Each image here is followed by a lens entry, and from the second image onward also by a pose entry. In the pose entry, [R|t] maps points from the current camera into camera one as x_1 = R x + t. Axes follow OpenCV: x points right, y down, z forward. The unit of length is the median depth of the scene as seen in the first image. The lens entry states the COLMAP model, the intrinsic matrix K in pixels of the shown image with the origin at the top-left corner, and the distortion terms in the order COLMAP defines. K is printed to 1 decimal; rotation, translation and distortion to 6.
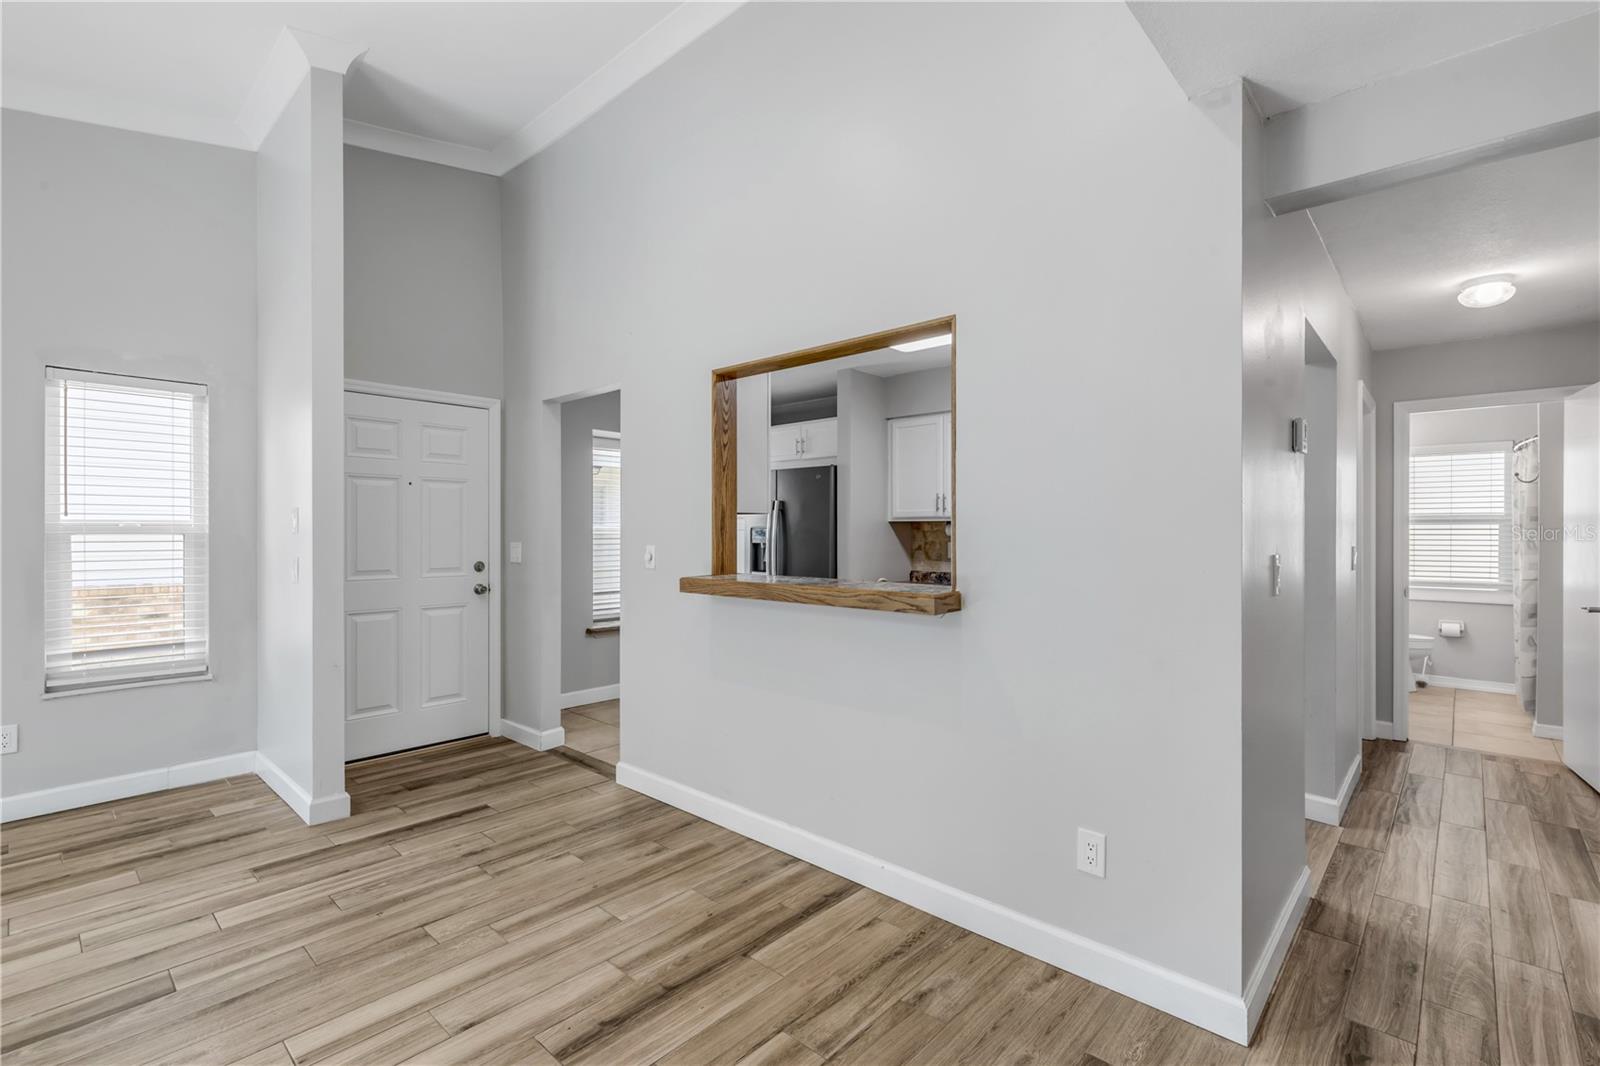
lens RADIAL K [[721.3, 0, 804.8], [0, 721.3, 537.7], [0, 0, 1]] dist [0.008203, -0.001518]
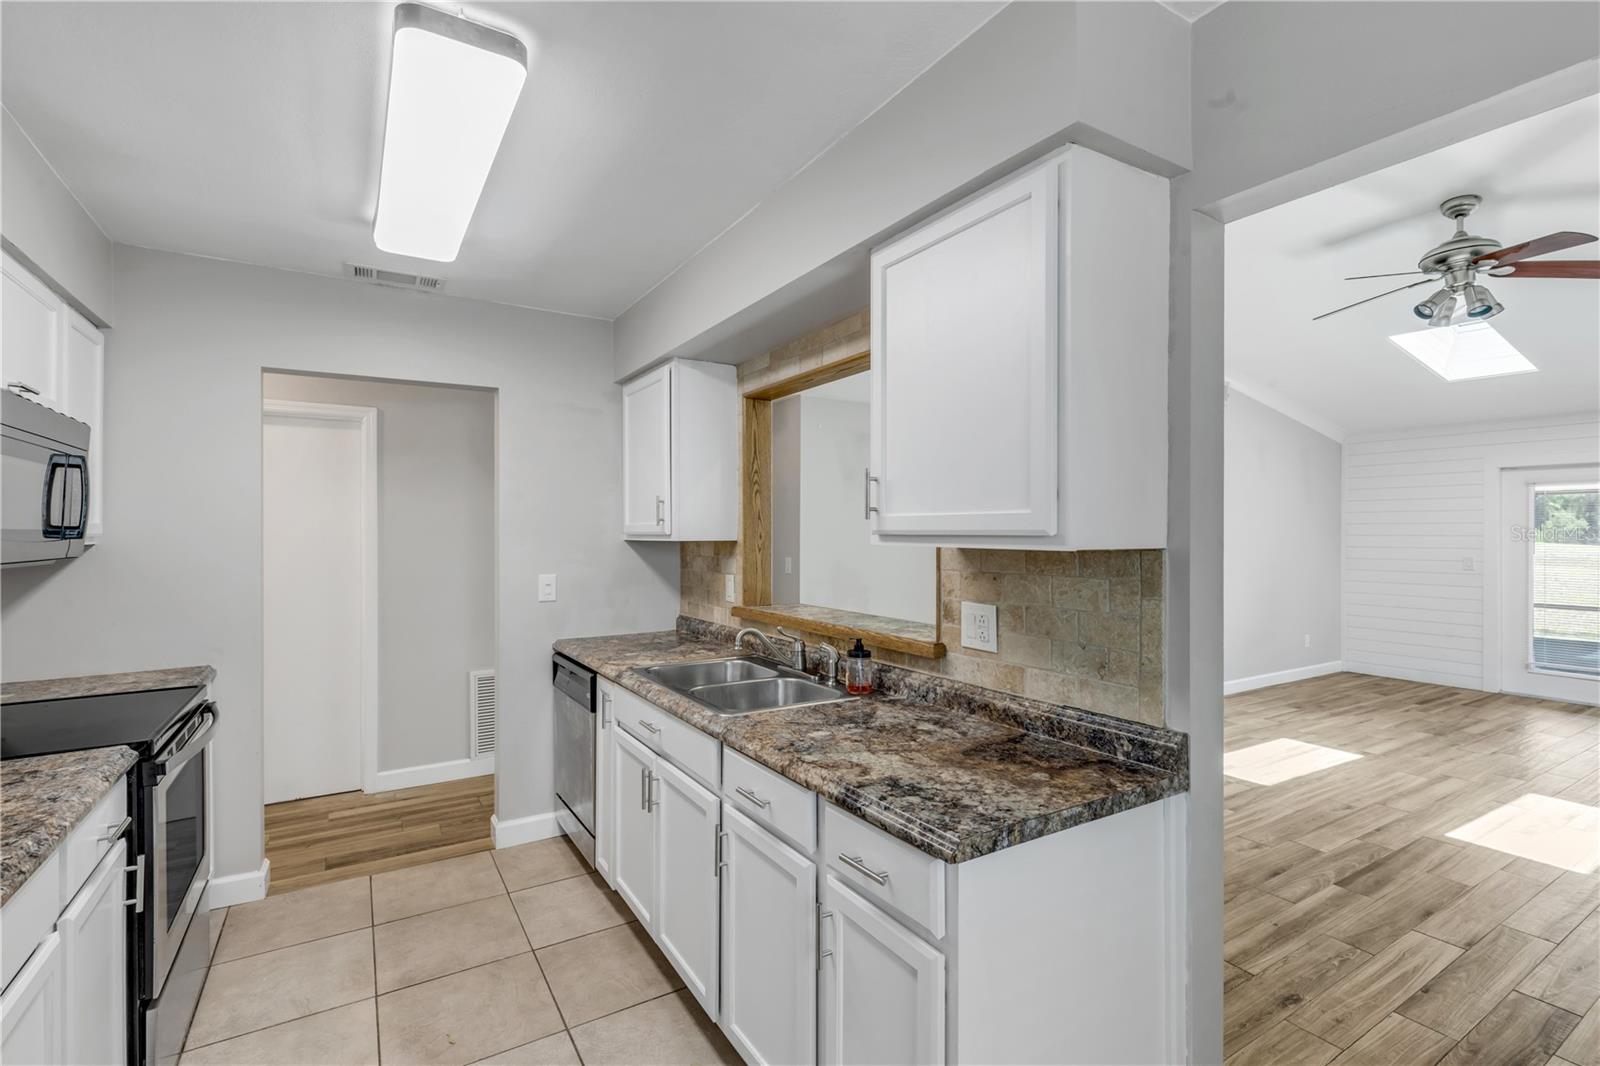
lens RADIAL K [[721.3, 0, 810.7], [0, 721.3, 535.2], [0, 0, 1]] dist [0.008203, -0.001518]
pose [[-0.963683, -0.002810, 0.267036, -0.156033], [0.000158, 0.999938, 0.011089, -0.048322], [-0.267050, 0.010729, -0.963623, 1.629256]]
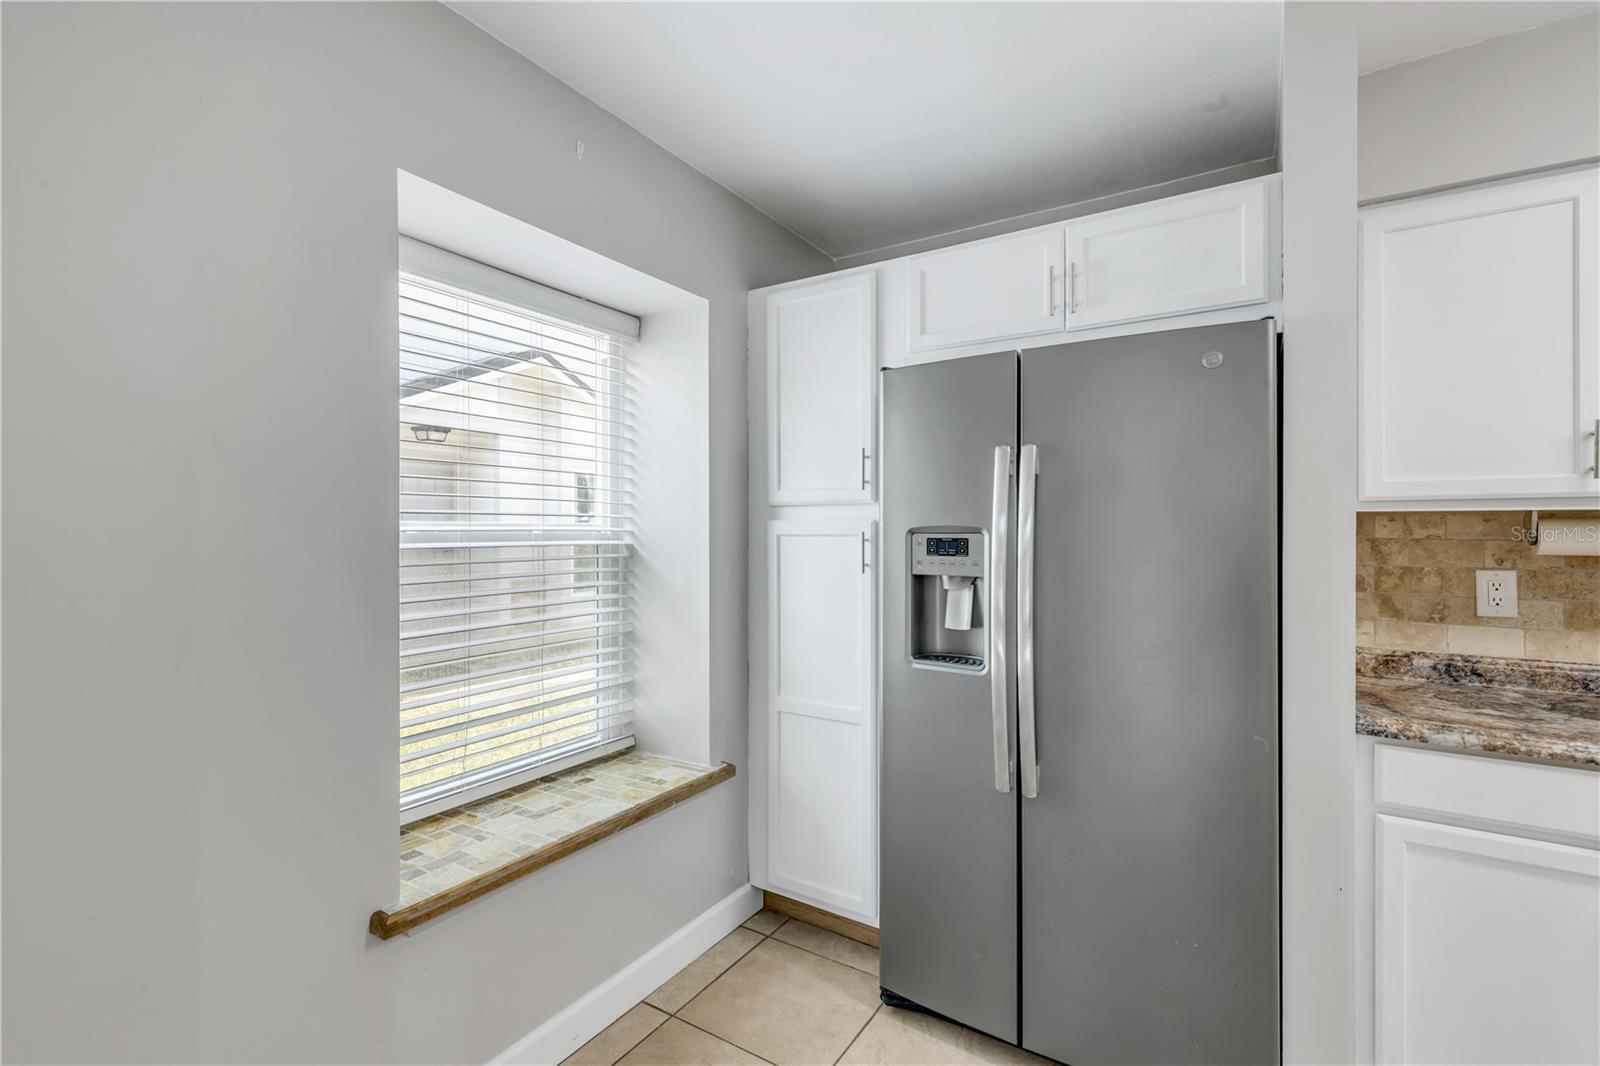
lens RADIAL K [[721.3, 0, 803.9], [0, 721.3, 530.1], [0, 0, 1]] dist [0.008203, -0.001518]
pose [[0.983623, 0.001054, 0.180235, -0.311385], [0.000702, 0.999953, -0.009682, -0.017485], [-0.180237, 0.009650, 0.983576, 1.151765]]
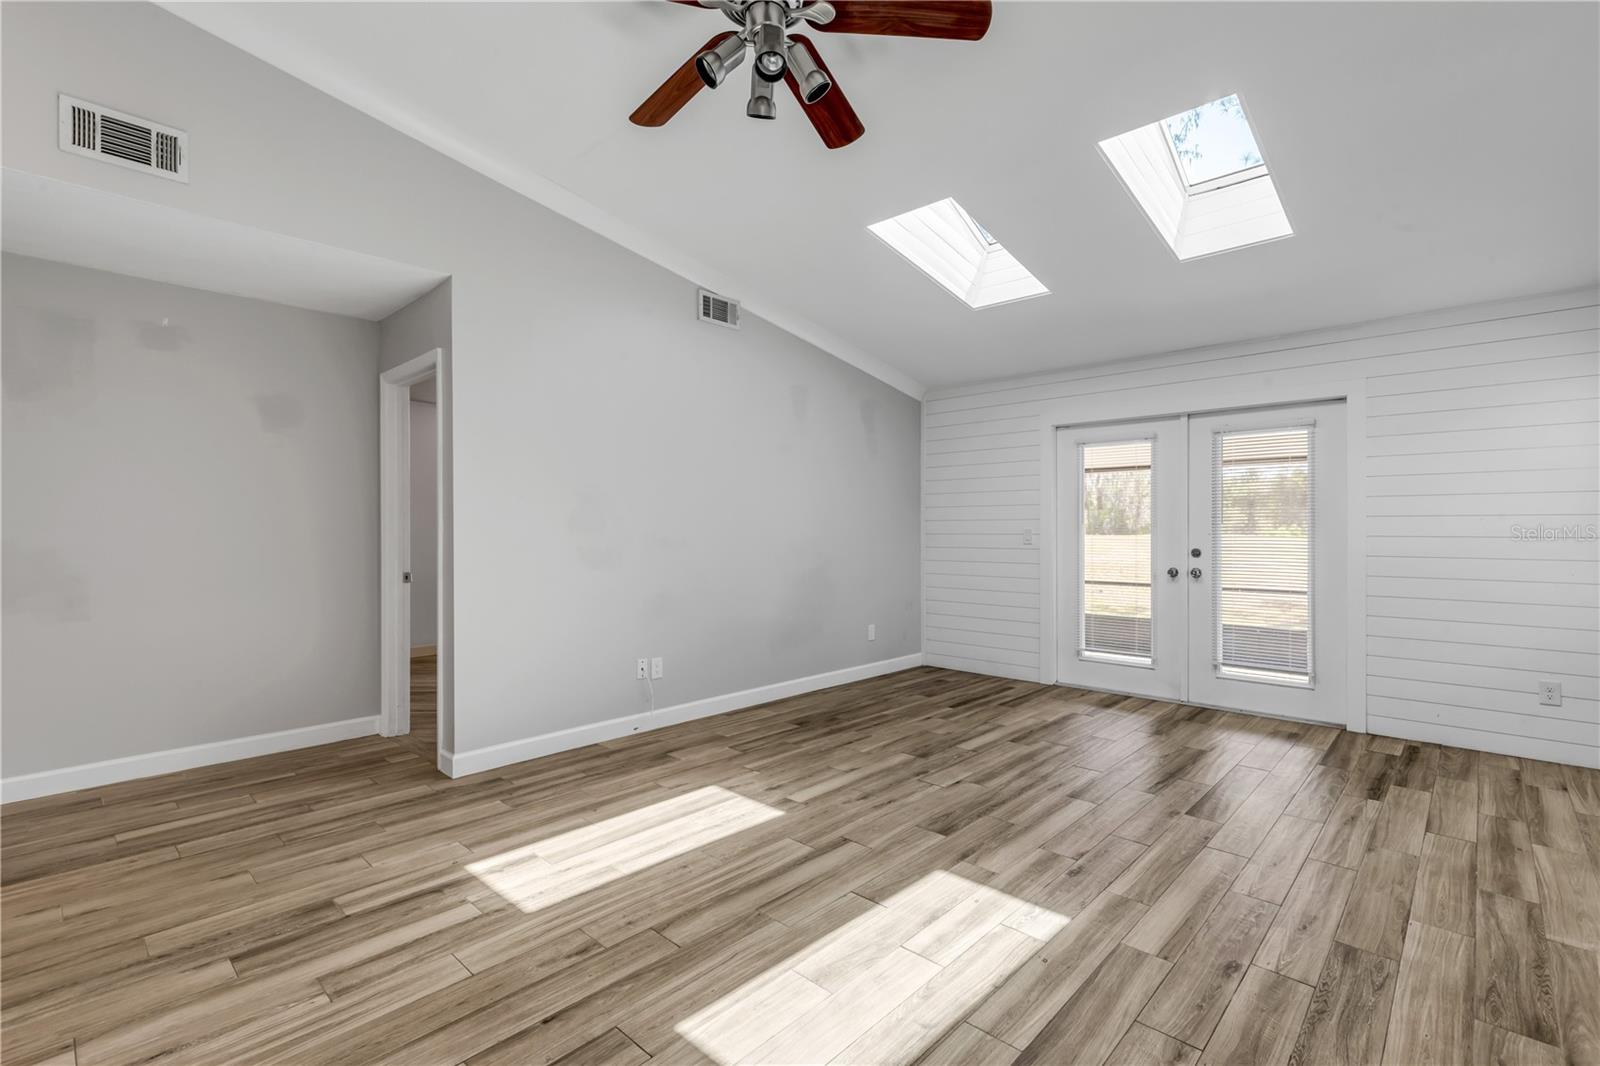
lens RADIAL K [[721.3, 0, 802.2], [0, 721.3, 527.8], [0, 0, 1]] dist [0.008203, -0.001518]
pose [[-0.999944, -0.000287, 0.010602, -0.858998], [-0.000195, 0.999962, 0.008761, 0.017122], [-0.010604, 0.008759, -0.999905, 0.942890]]
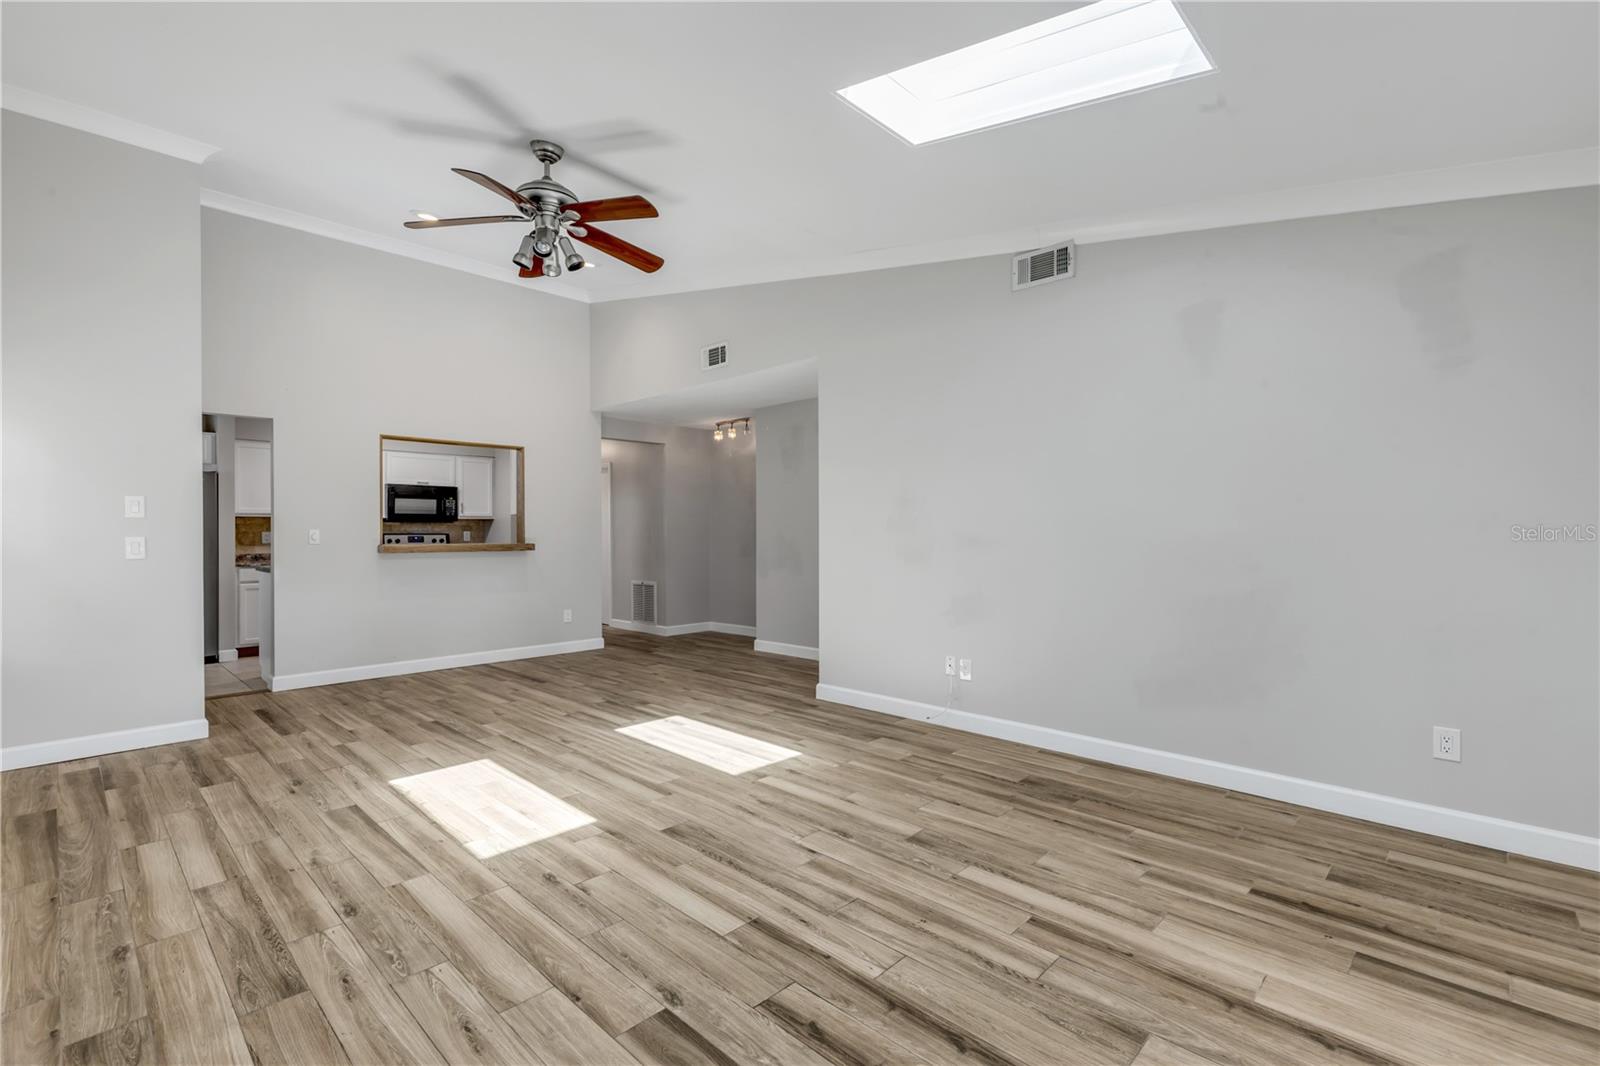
lens RADIAL K [[721.3, 0, 798.9], [0, 721.3, 528.5], [0, 0, 1]] dist [0.008203, -0.001518]
pose [[0.028857, 0.004544, 0.999573, -1.899791], [0.013889, 0.999891, -0.004946, 0.033400], [-0.999487, 0.014026, 0.028790, -0.123339]]
